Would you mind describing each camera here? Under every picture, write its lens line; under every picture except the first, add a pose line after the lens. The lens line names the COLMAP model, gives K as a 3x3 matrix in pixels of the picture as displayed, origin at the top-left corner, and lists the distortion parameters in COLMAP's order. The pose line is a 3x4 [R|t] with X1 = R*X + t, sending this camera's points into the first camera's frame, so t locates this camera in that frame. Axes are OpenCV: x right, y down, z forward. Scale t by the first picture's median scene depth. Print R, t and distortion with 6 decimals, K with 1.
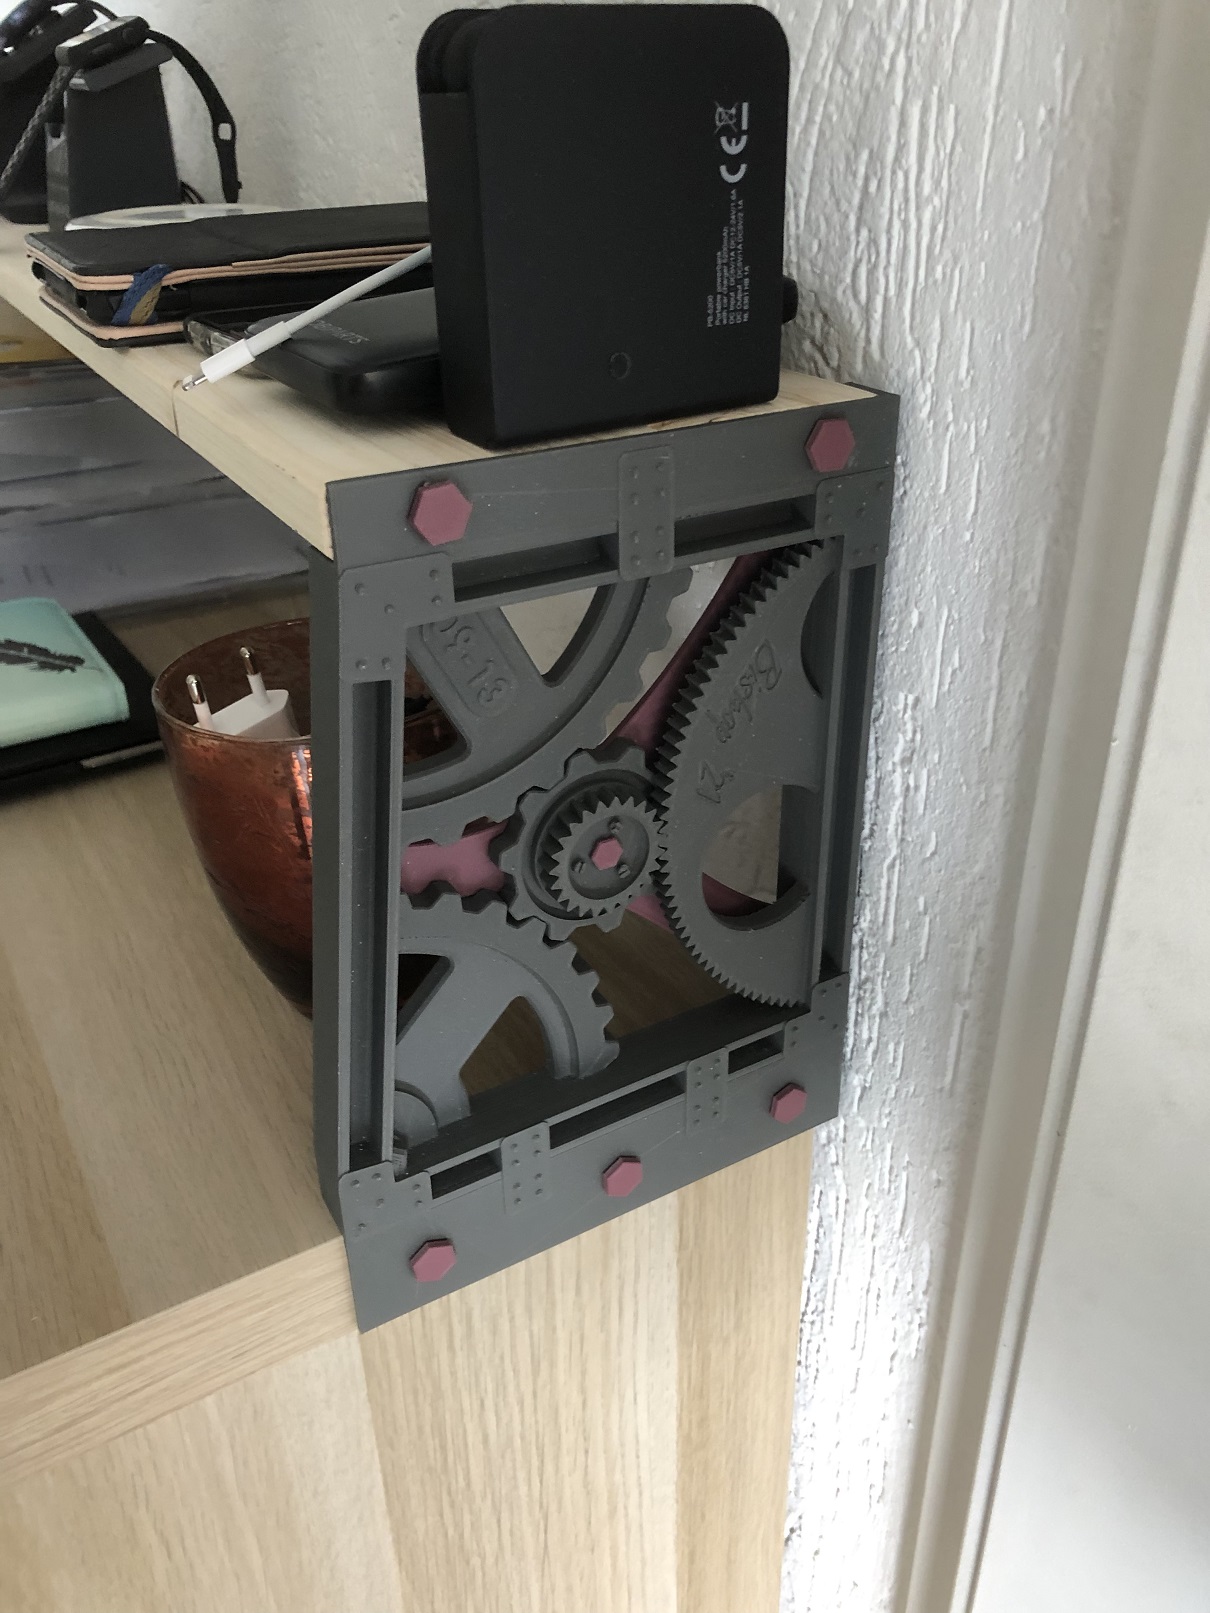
lens RADIAL K [[1334.3, 0, 620.6], [0, 1334.3, 795.9], [0, 0, 1]] dist [0.008600, 0.016646]
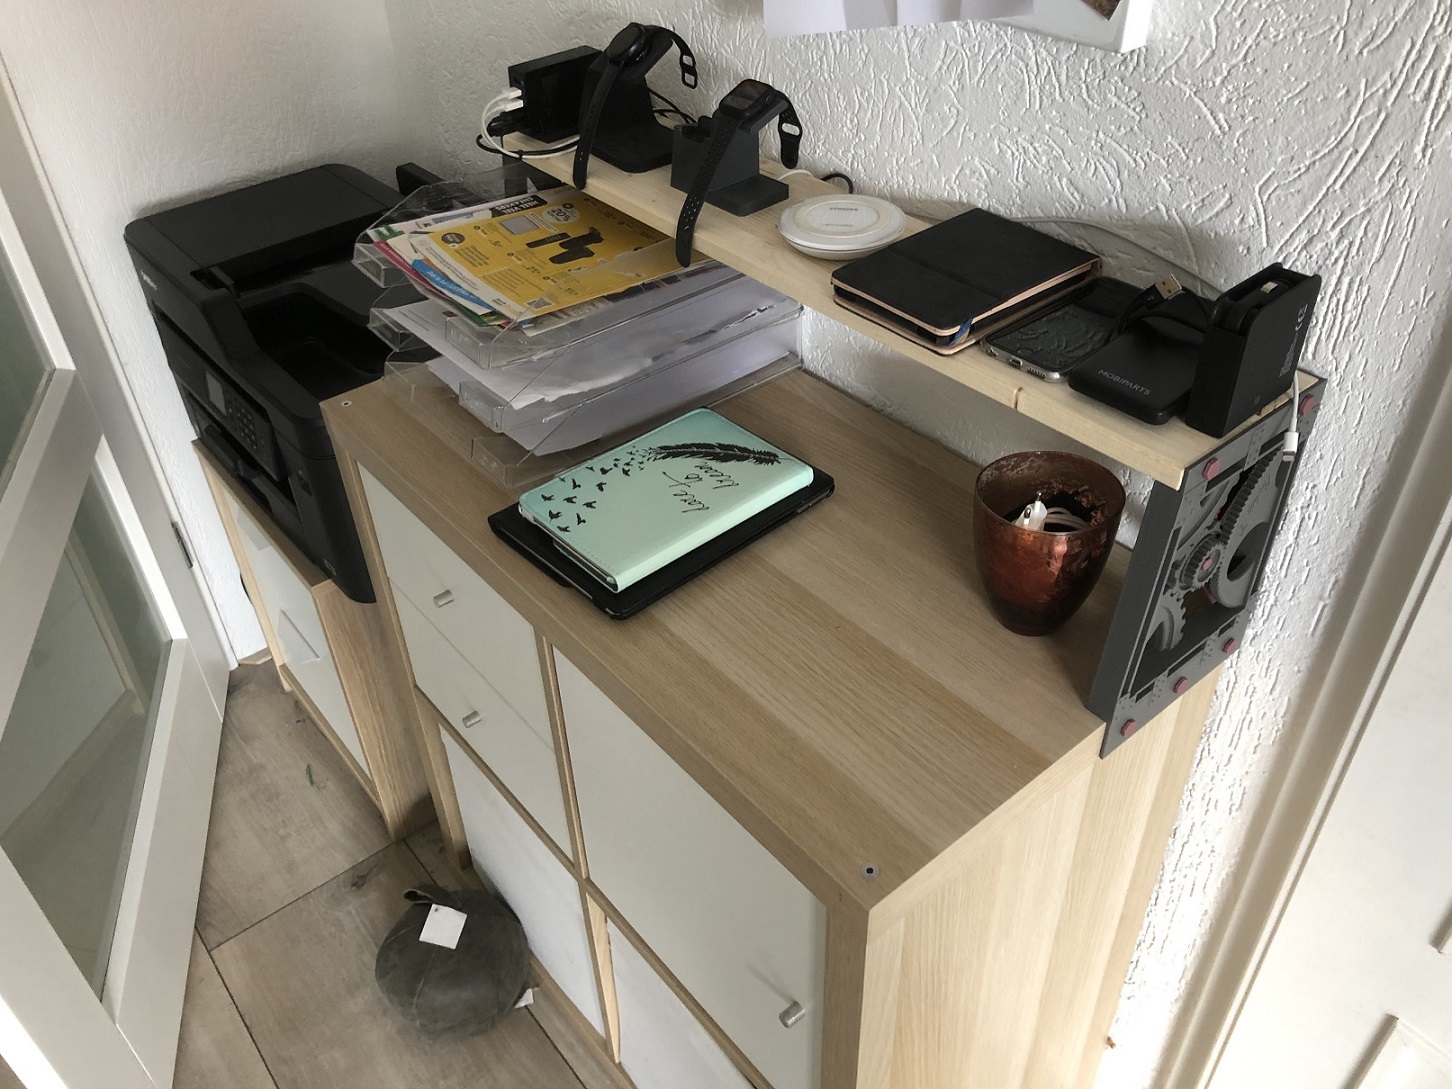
lens RADIAL K [[1201.1, 0, 713.5], [0, 1201.1, 546.7], [0, 0, 1]] dist [0.008600, 0.016646]
pose [[0.987480, -0.116842, 0.105978, -1.159179], [0.096571, 0.979001, 0.179531, -0.483465], [-0.124729, -0.167049, 0.978027, -1.090114]]
